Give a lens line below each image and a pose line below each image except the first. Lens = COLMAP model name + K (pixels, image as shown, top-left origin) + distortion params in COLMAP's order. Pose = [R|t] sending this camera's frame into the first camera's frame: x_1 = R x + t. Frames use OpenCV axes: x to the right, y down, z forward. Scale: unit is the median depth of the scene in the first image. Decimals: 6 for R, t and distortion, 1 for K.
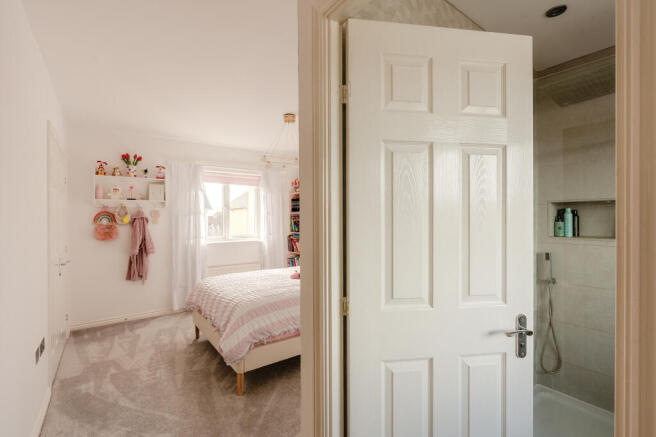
lens RADIAL K [[295.8, 0, 327.2], [0, 295.8, 218.9], [0, 0, 1]] dist [-0.015454, 0.001862]
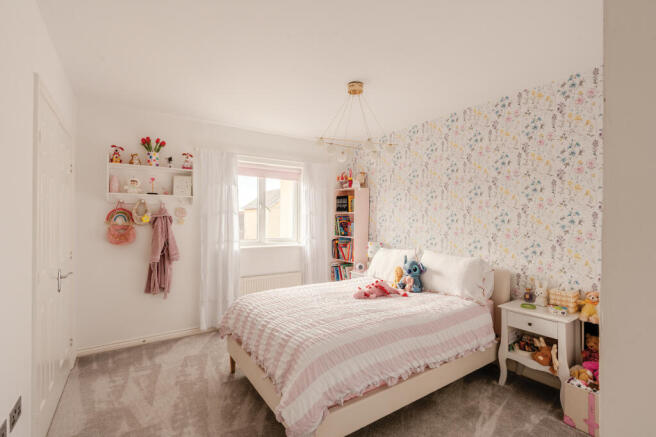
lens RADIAL K [[295.8, 0, 328.4], [0, 295.8, 219.0], [0, 0, 1]] dist [-0.015454, 0.001862]
pose [[0.998726, 0.010603, -0.049344, -0.148448], [-0.010734, 0.999939, -0.002408, -0.000095], [0.049316, 0.002935, 0.998779, 0.225469]]
